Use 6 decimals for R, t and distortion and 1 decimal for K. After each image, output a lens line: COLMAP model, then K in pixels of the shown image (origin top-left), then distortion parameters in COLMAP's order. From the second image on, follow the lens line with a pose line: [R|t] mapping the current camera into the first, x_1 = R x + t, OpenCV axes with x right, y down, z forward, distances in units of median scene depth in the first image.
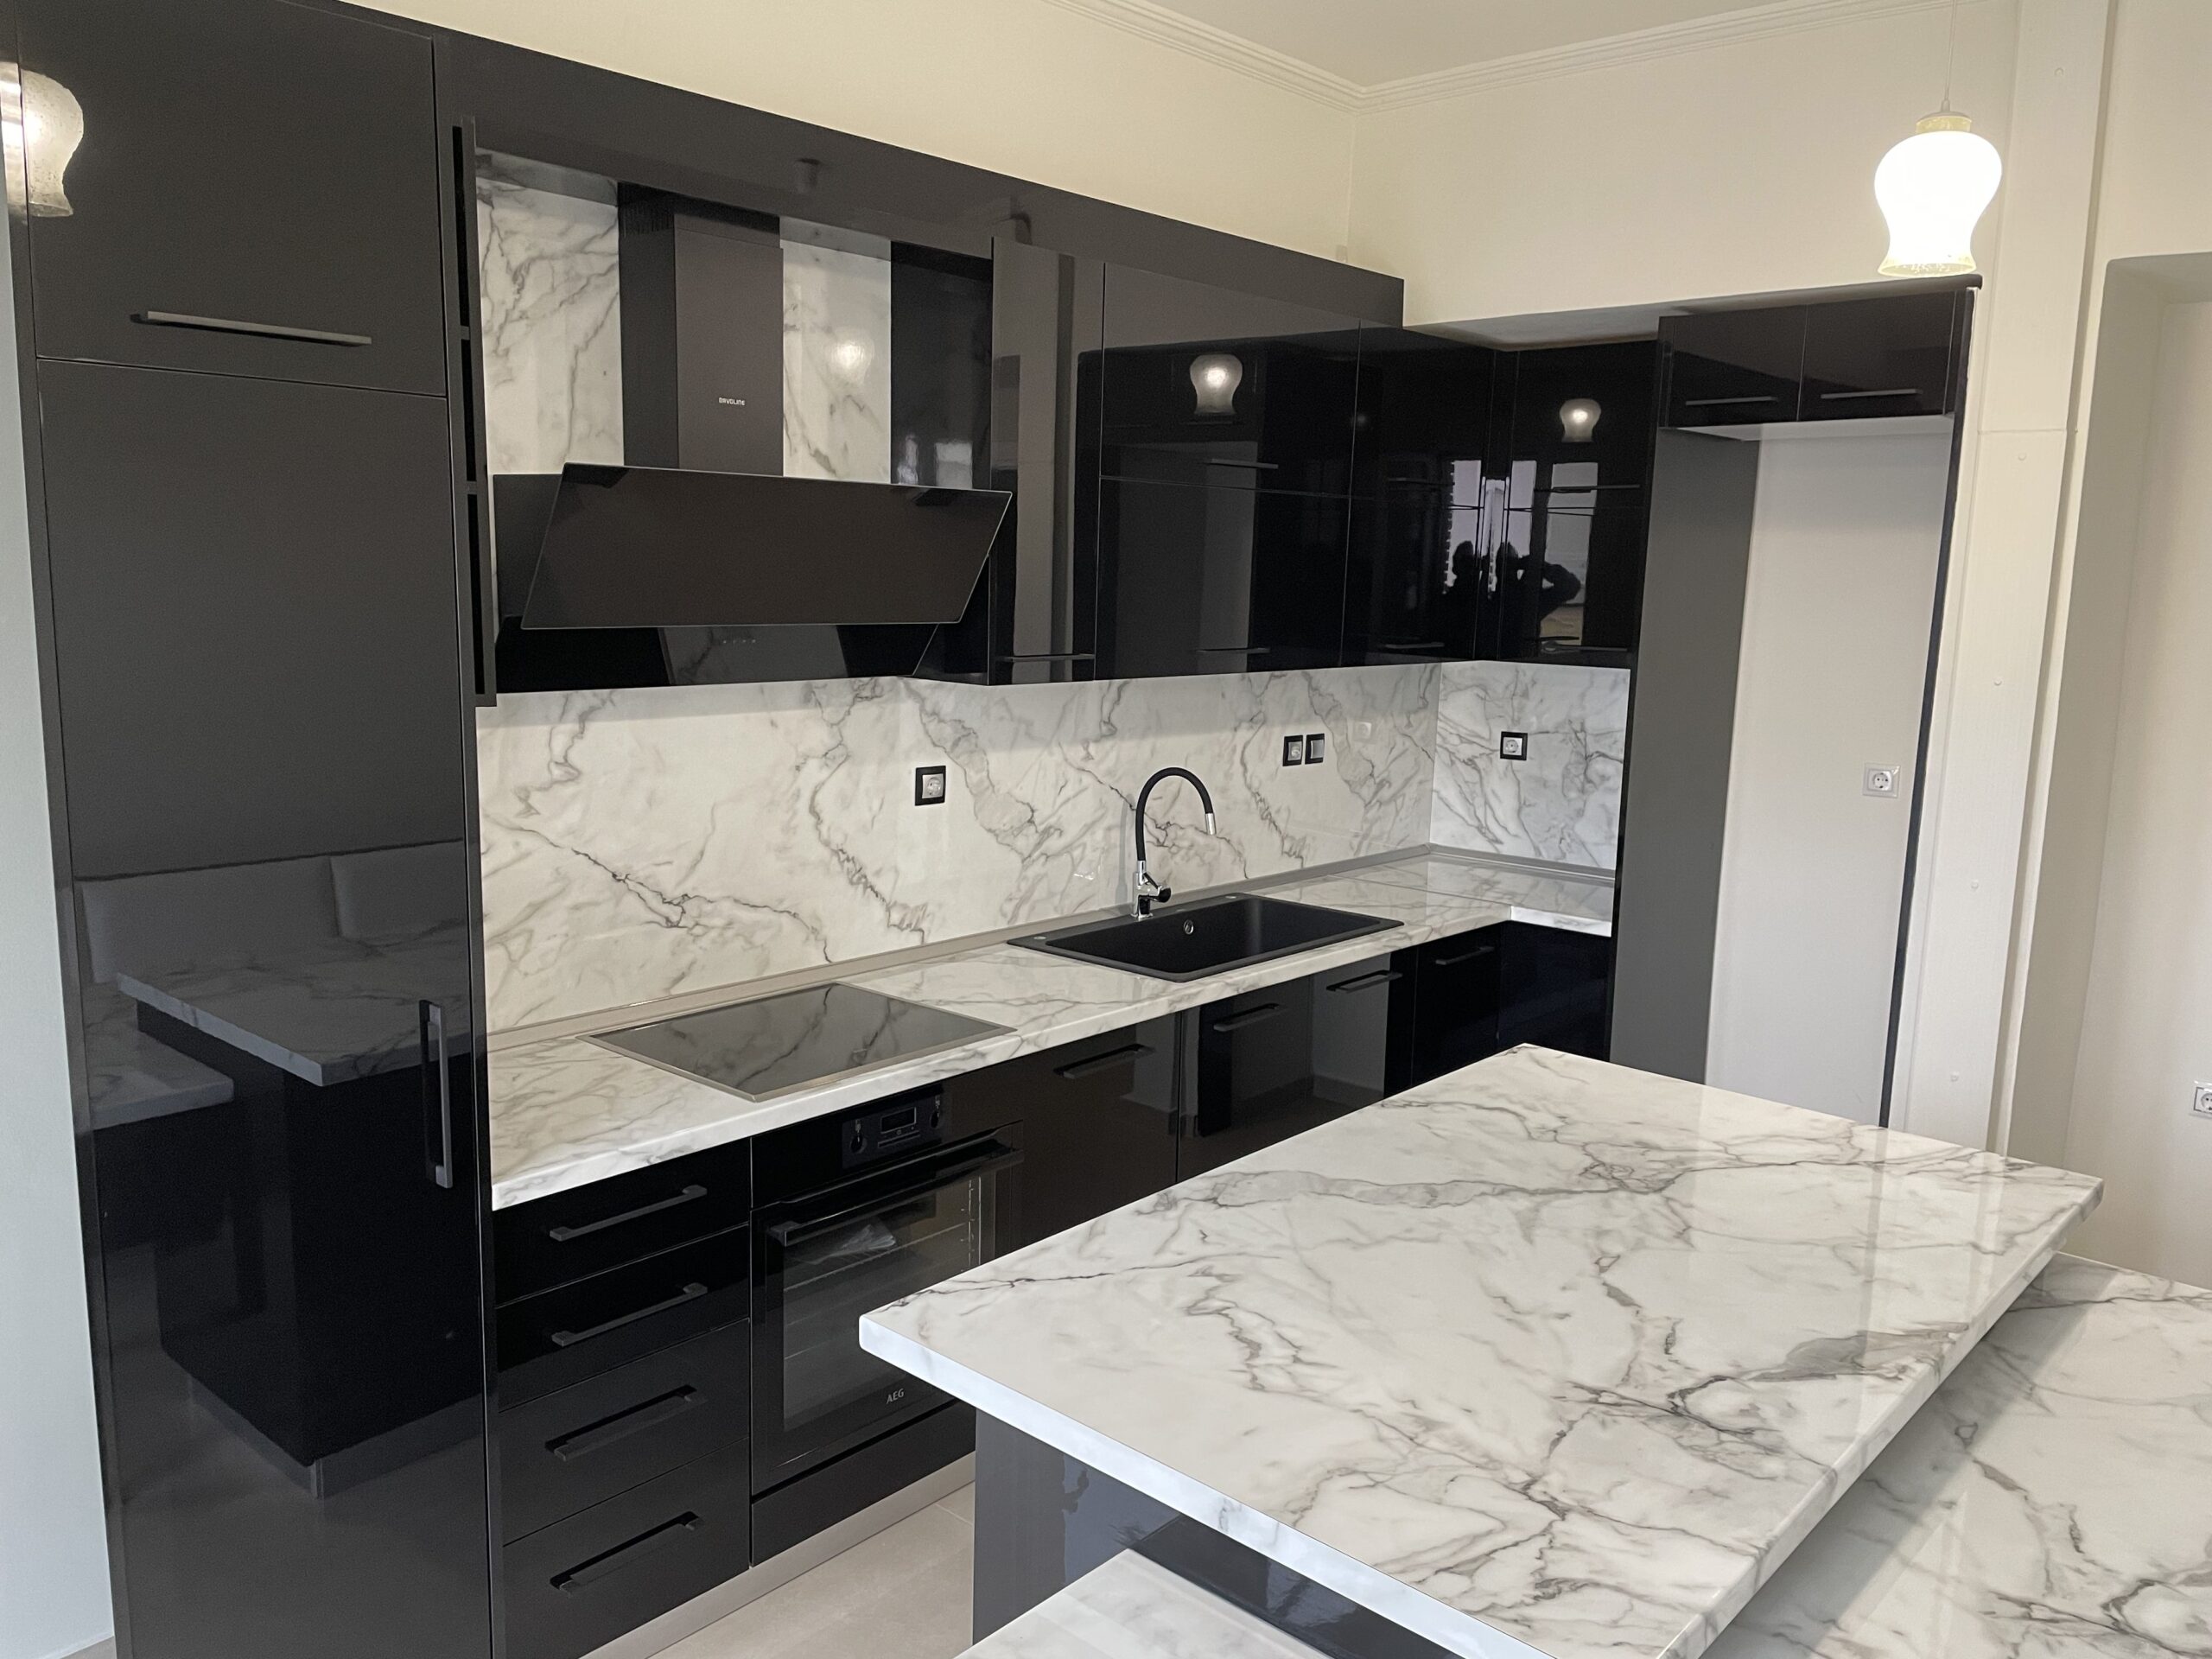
lens RADIAL K [[1666.8, 0, 1100.5], [0, 1666.8, 828.2], [0, 0, 1]] dist [0.094058, -0.130569]
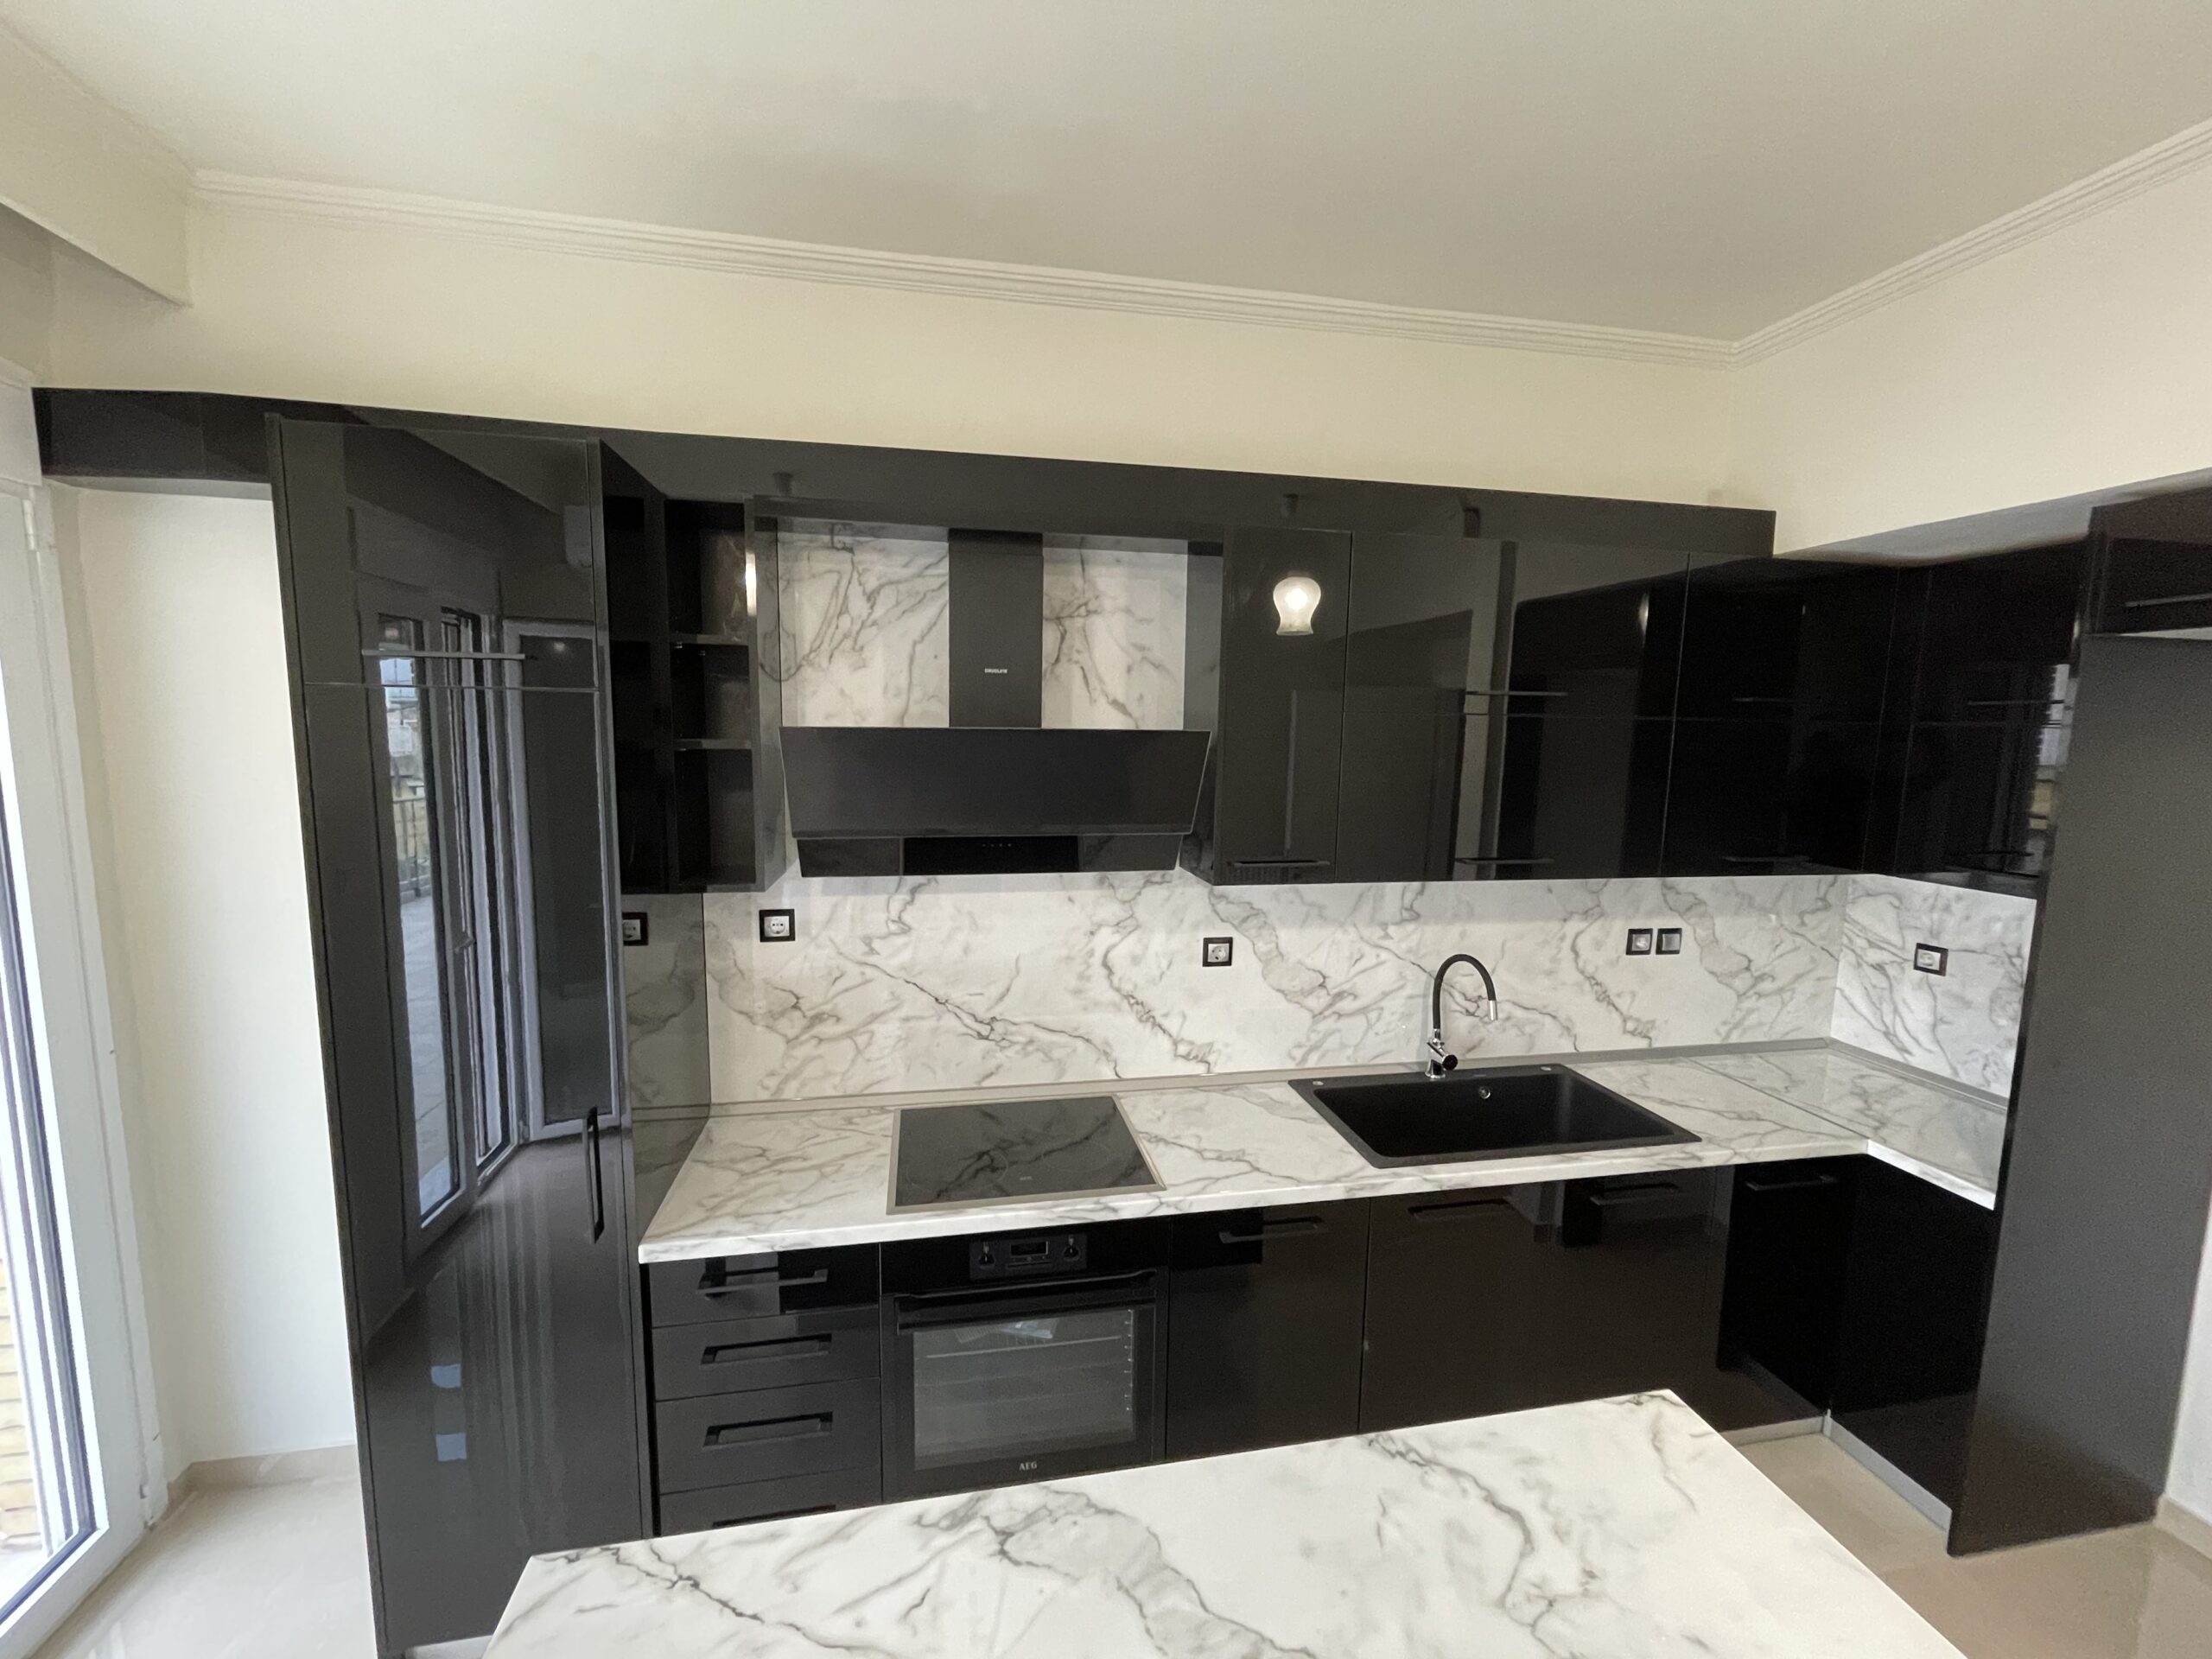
lens RADIAL K [[902.5, 0, 1100.9], [0, 902.5, 830.9], [0, 0, 1]] dist [-0.003182, -0.000289]
pose [[0.797230, 0.057865, -0.600896, 0.253064], [-0.090384, 0.995617, -0.024039, -0.099729], [0.596871, 0.073476, 0.798966, 0.413234]]
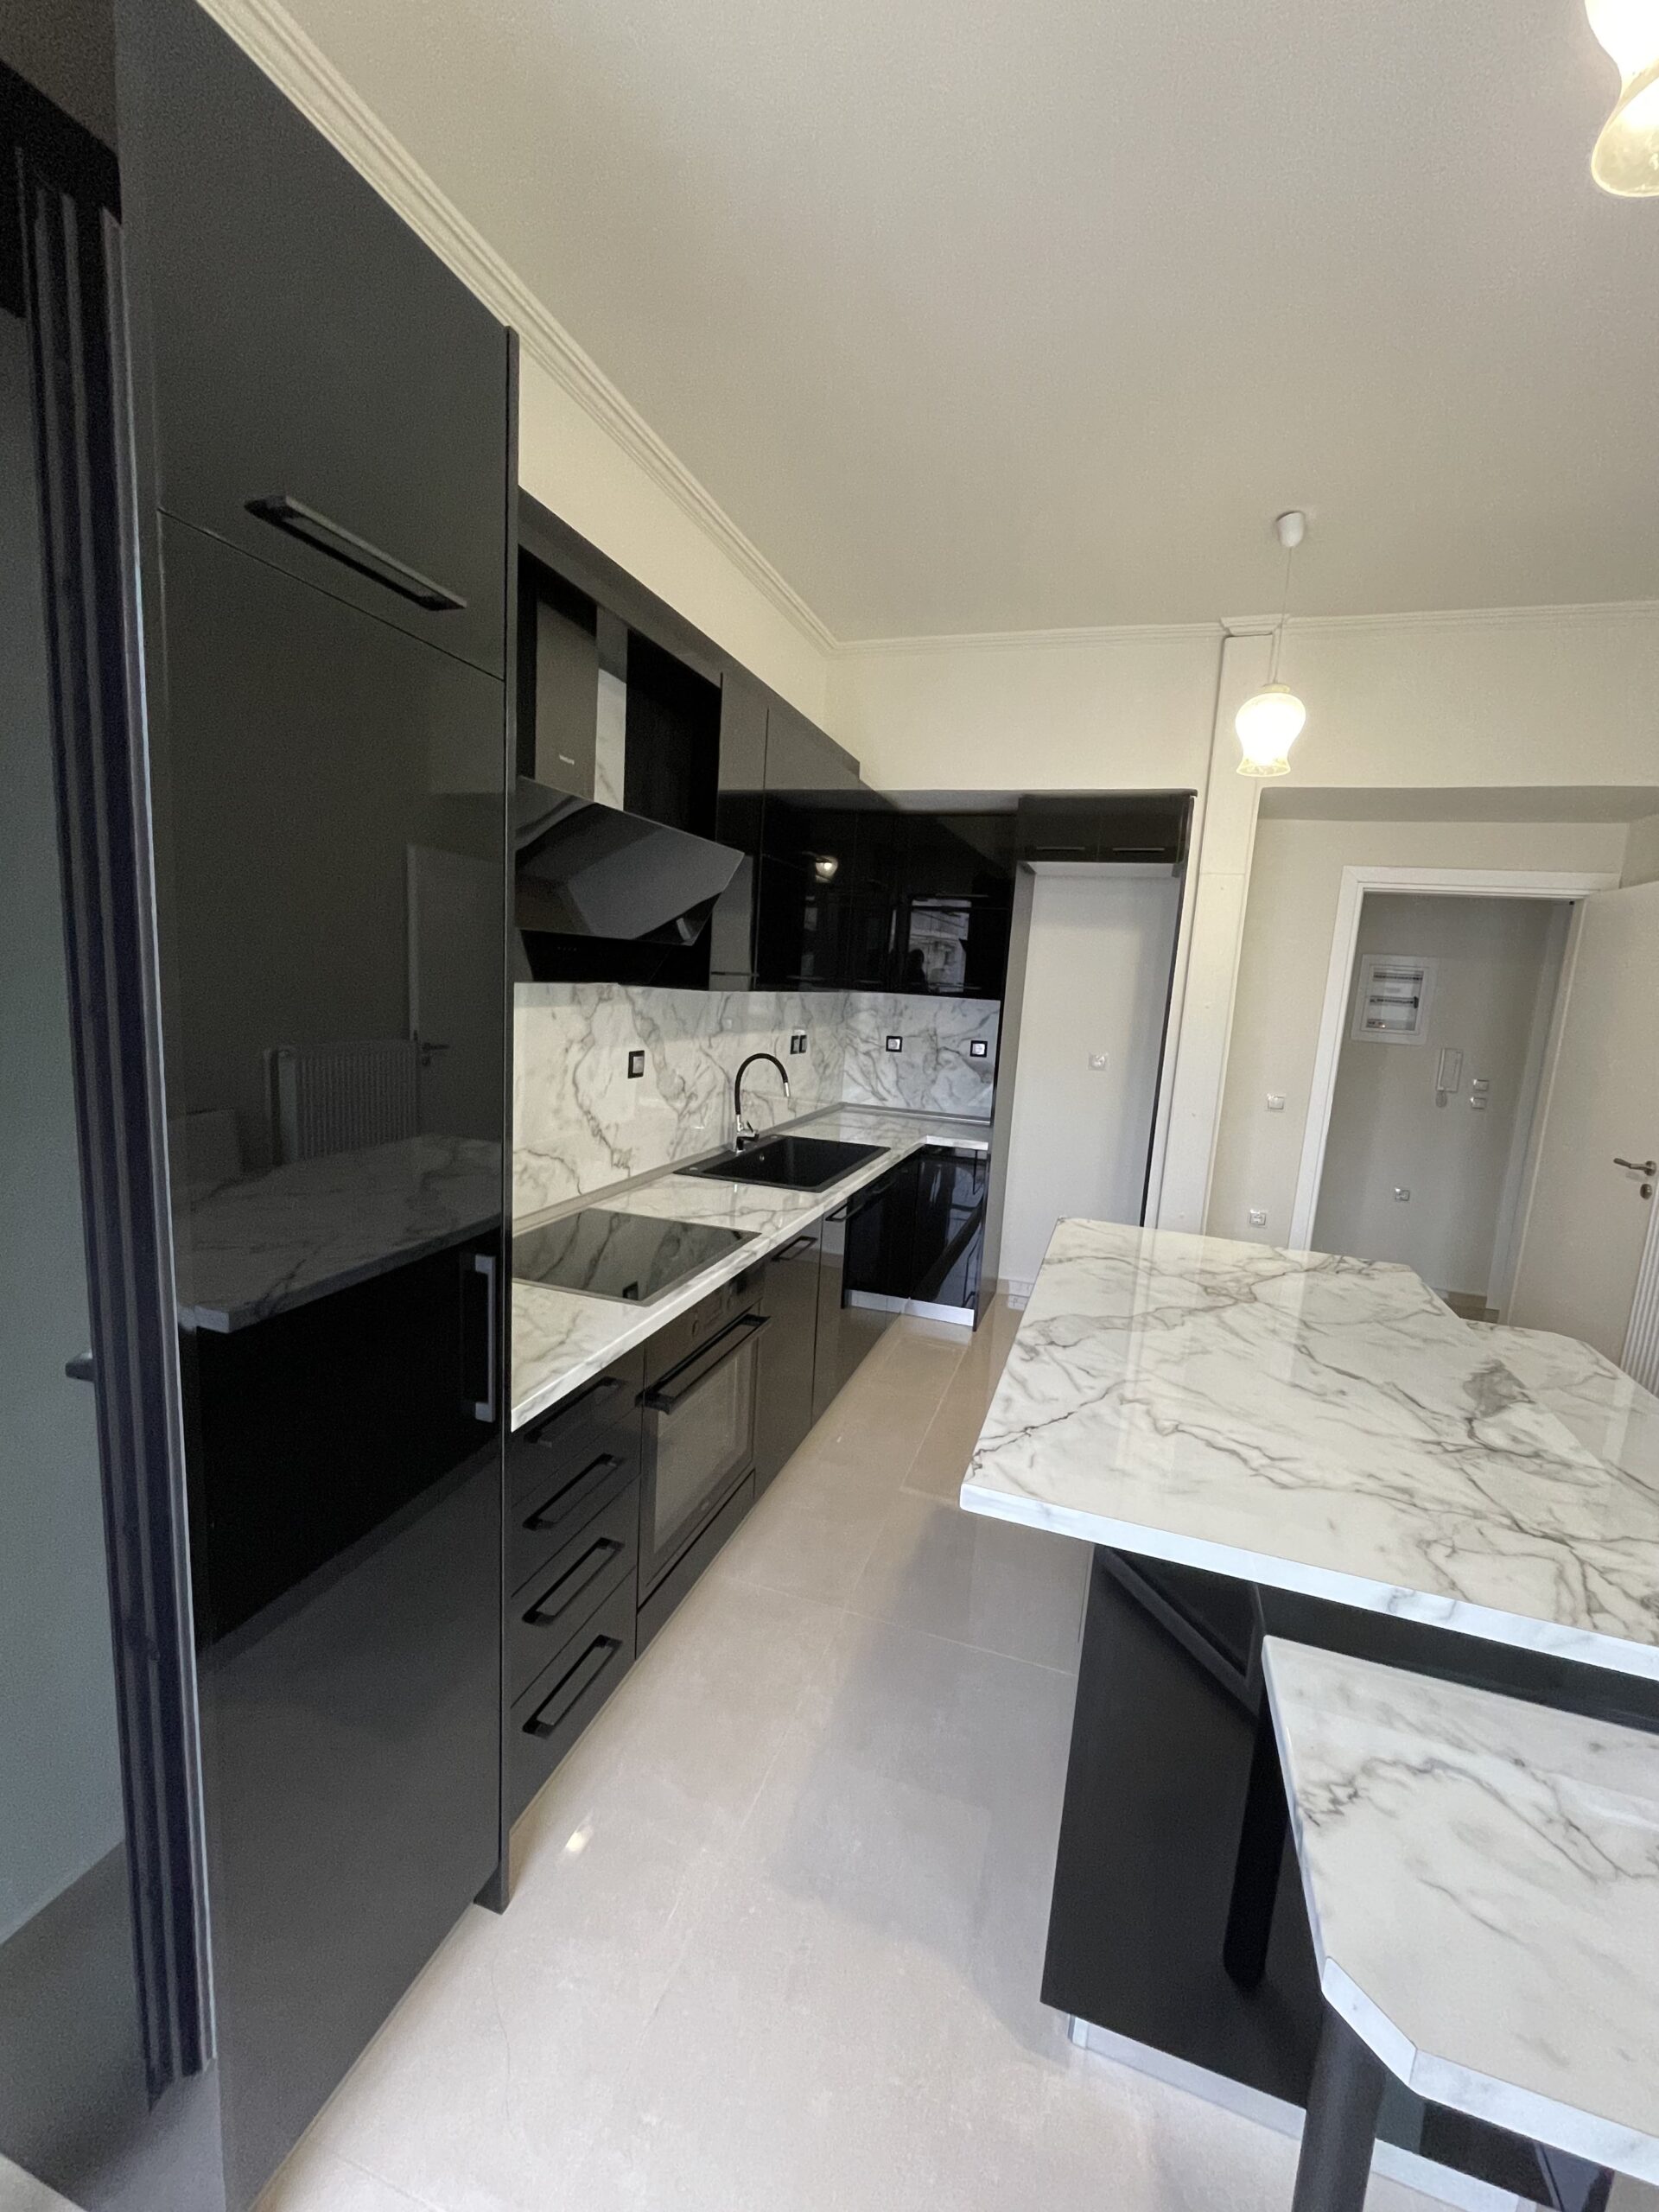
lens RADIAL K [[902.5, 0, 833.2], [0, 902.5, 1108.5], [0, 0, 1]] dist [-0.003182, -0.000289]
pose [[0.917970, -0.026239, 0.395781, -0.269064], [0.023118, 0.999653, 0.012652, 0.006225], [-0.395976, -0.002465, 0.918258, 0.250440]]
